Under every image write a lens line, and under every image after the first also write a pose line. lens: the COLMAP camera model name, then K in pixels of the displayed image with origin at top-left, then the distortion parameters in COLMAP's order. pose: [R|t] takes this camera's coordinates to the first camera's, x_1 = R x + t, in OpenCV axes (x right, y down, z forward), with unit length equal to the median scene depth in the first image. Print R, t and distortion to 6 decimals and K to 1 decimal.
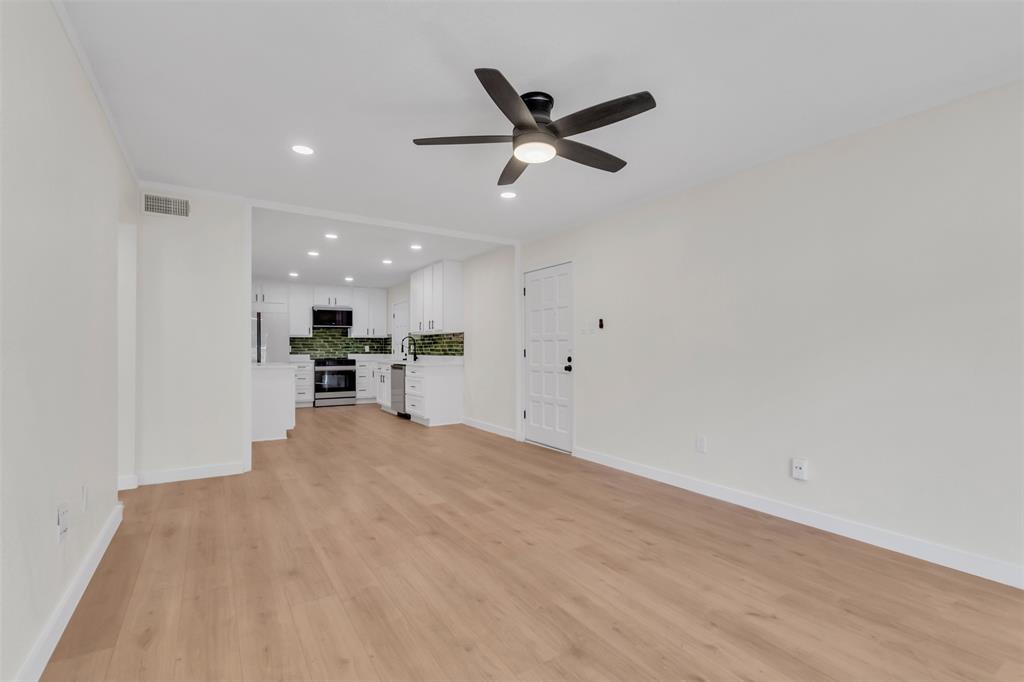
lens RADIAL K [[470.3, 0, 513.3], [0, 470.3, 343.7], [0, 0, 1]] dist [0.001013, 0.000521]
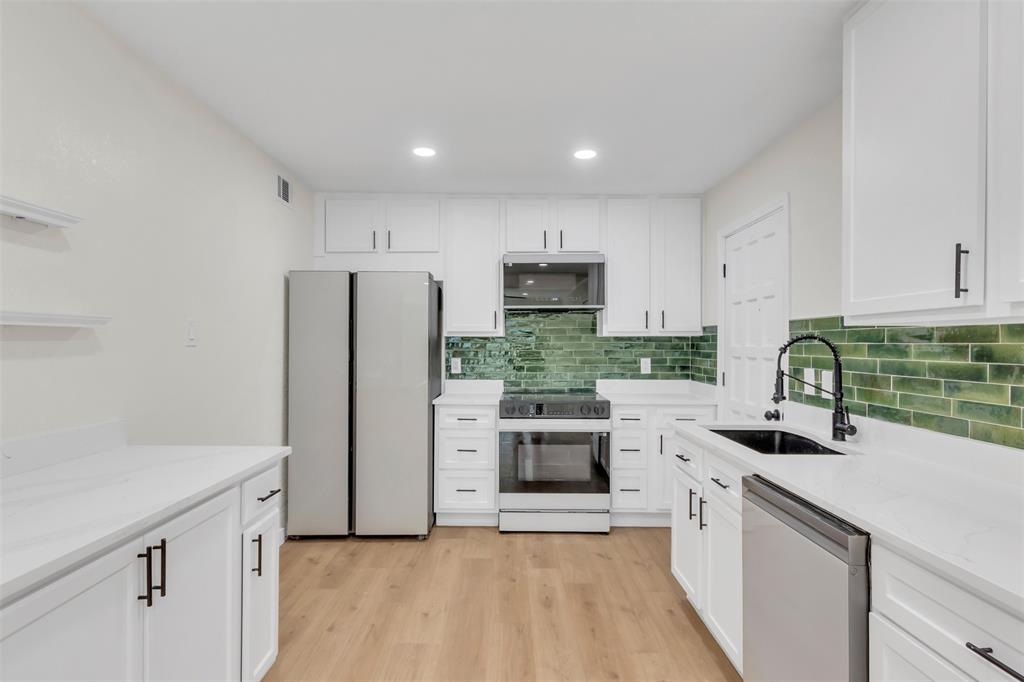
lens RADIAL K [[548.3, 0, 512.0], [0, 548.3, 341.0], [0, 0, 1]] dist [0.003243, 0.000471]
pose [[0.845819, 0.002232, -0.533466, -0.195757], [0.001325, 0.999979, 0.006285, -0.013850], [0.533469, -0.006023, 0.845798, 0.668271]]
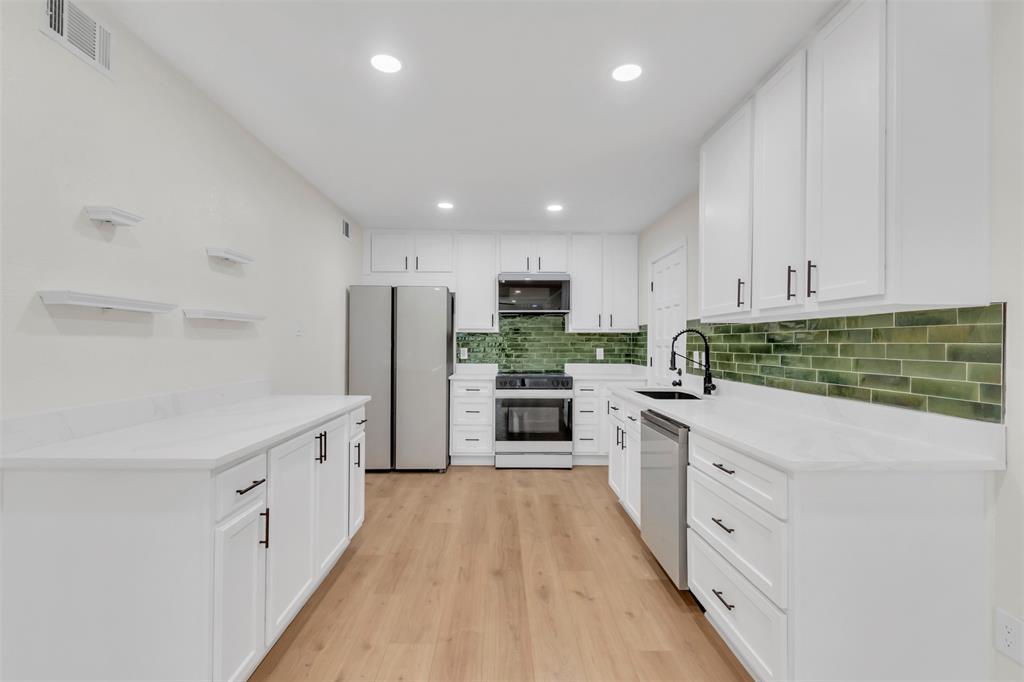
lens RADIAL K [[470.3, 0, 513.3], [0, 470.3, 343.7], [0, 0, 1]] dist [0.001013, 0.000521]
pose [[0.857983, 0.007166, -0.513628, -0.145686], [-0.000942, 0.999923, 0.012377, -0.007964], [0.513677, -0.010135, 0.857924, 0.584312]]
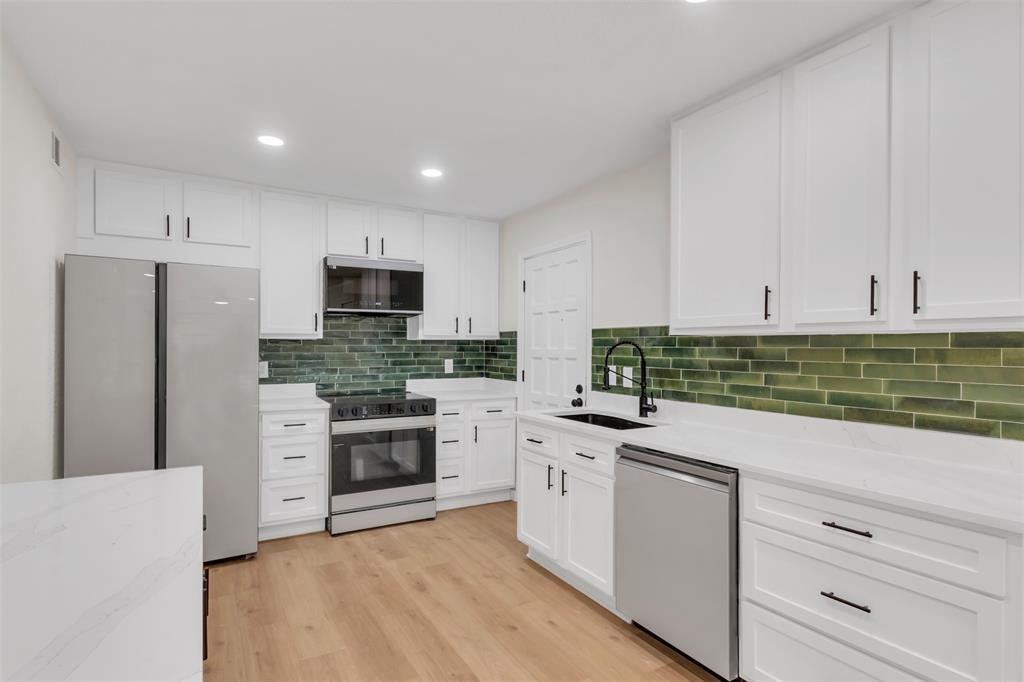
lens RADIAL K [[518.9, 0, 512.0], [0, 518.9, 346.0], [0, 0, 1]] dist [0.001733, 0.000668]
pose [[0.999562, 0.007092, -0.028721, -0.281259], [-0.006793, 0.999922, 0.010465, -0.014563], [0.028793, -0.010265, 0.999533, 0.626764]]
